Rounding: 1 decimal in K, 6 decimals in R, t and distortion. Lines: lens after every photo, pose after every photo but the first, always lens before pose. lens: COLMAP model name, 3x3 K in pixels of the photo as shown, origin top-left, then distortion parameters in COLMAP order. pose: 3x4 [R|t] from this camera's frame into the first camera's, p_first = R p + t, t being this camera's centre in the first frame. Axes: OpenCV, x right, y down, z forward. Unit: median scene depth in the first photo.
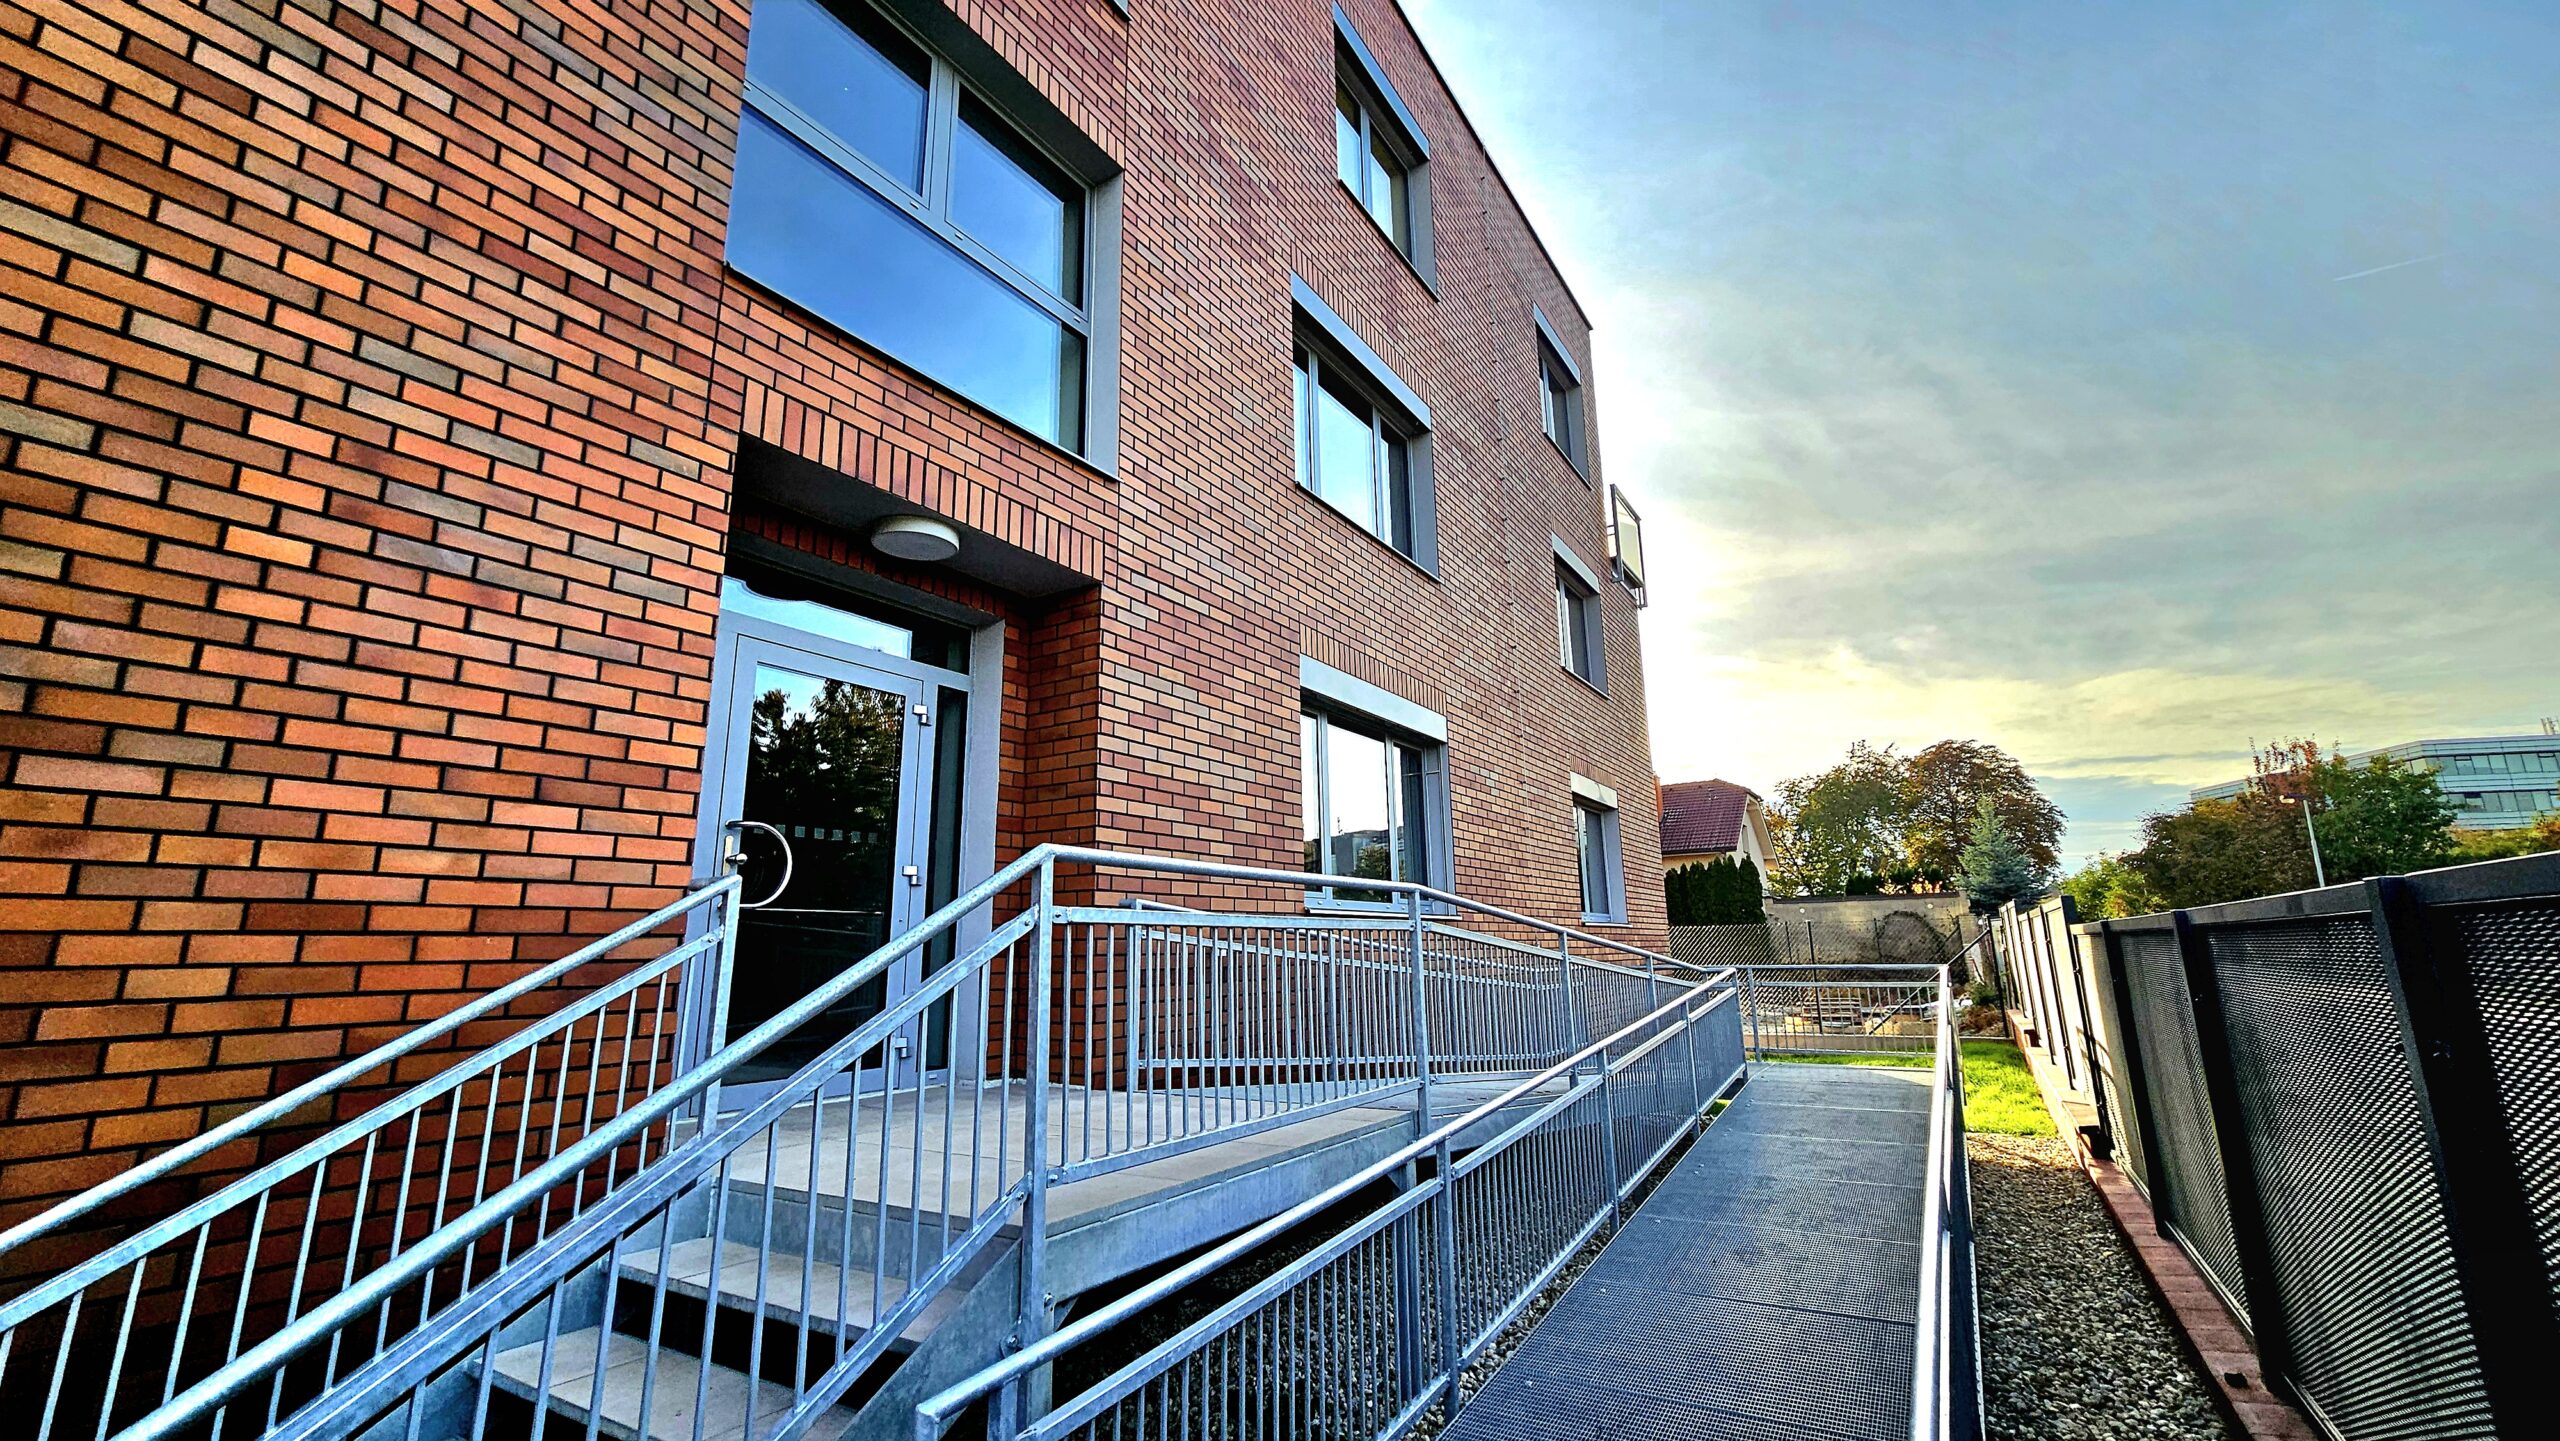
lens RADIAL K [[1048.1, 0, 1280.0], [0, 1048.1, 720.5], [0, 0, 1]] dist [-0.001699, -0.000352]
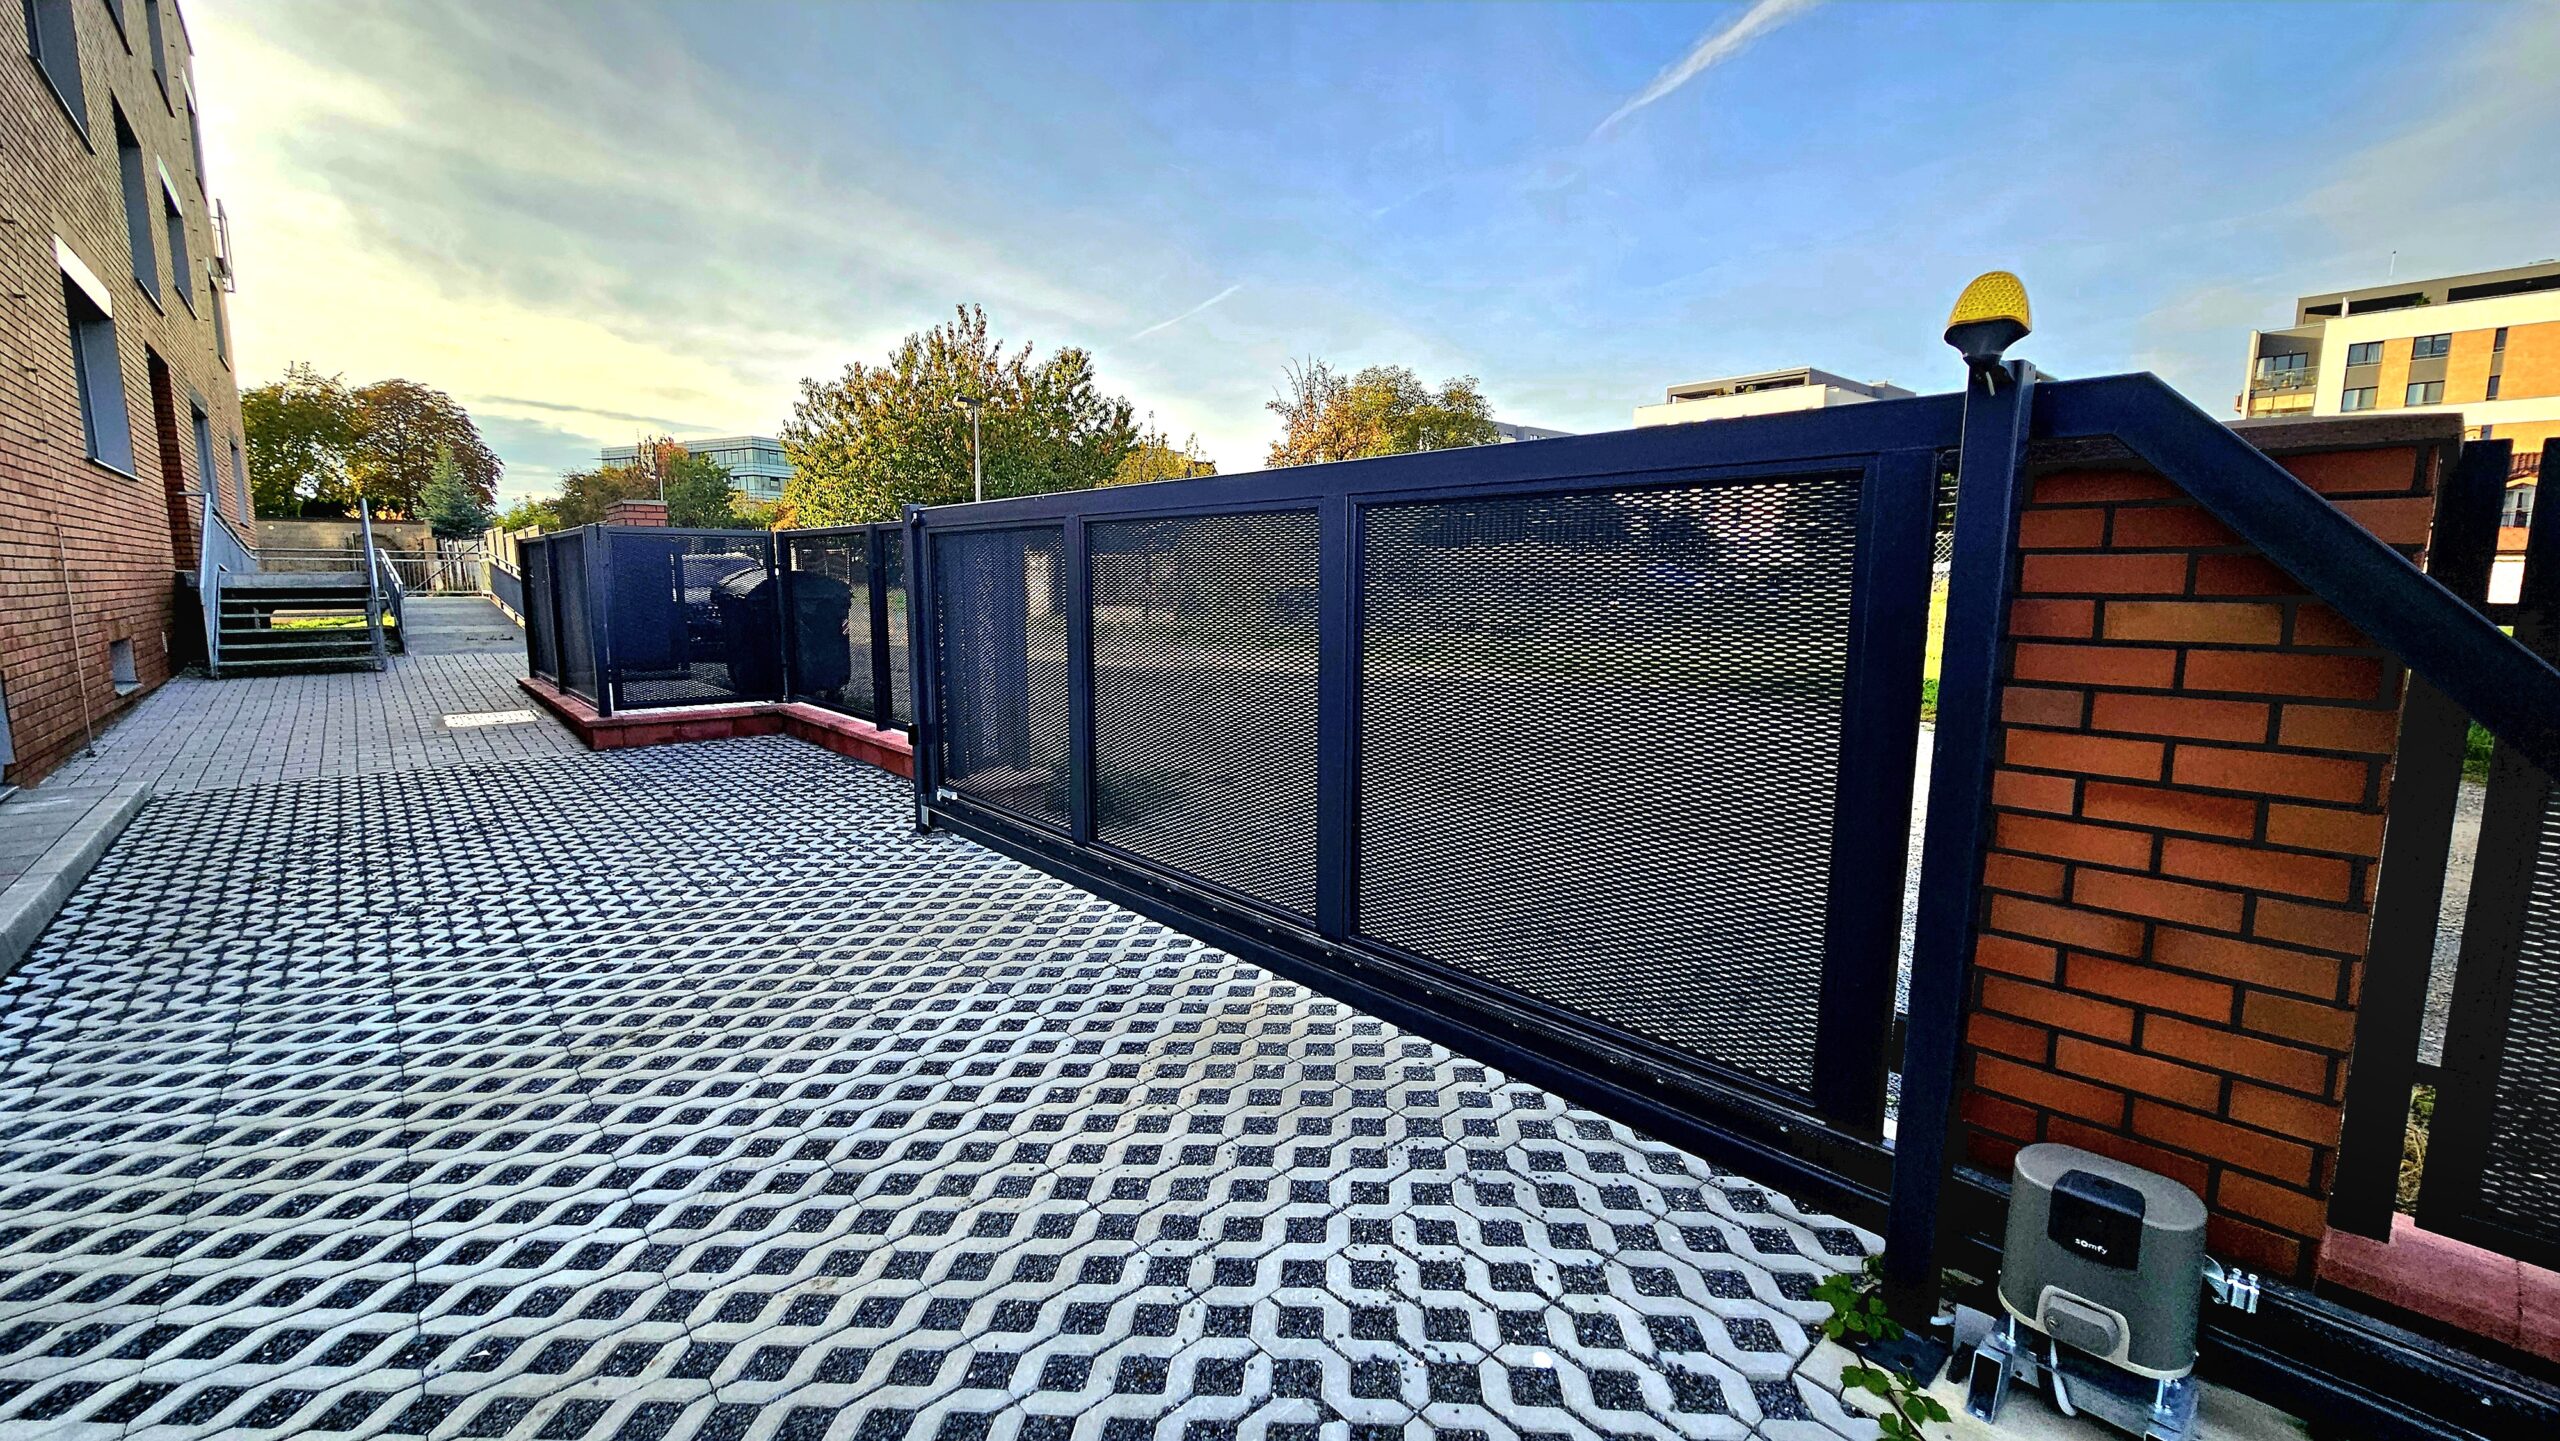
lens RADIAL K [[1048.1, 0, 1280.0], [0, 1048.1, 720.5], [0, 0, 1]] dist [-0.001699, -0.000352]
pose [[0.278611, -0.114307, 0.953577, -0.181096], [-0.214313, 0.960456, 0.177748, -0.030497], [-0.936187, -0.253887, 0.243096, -0.202968]]
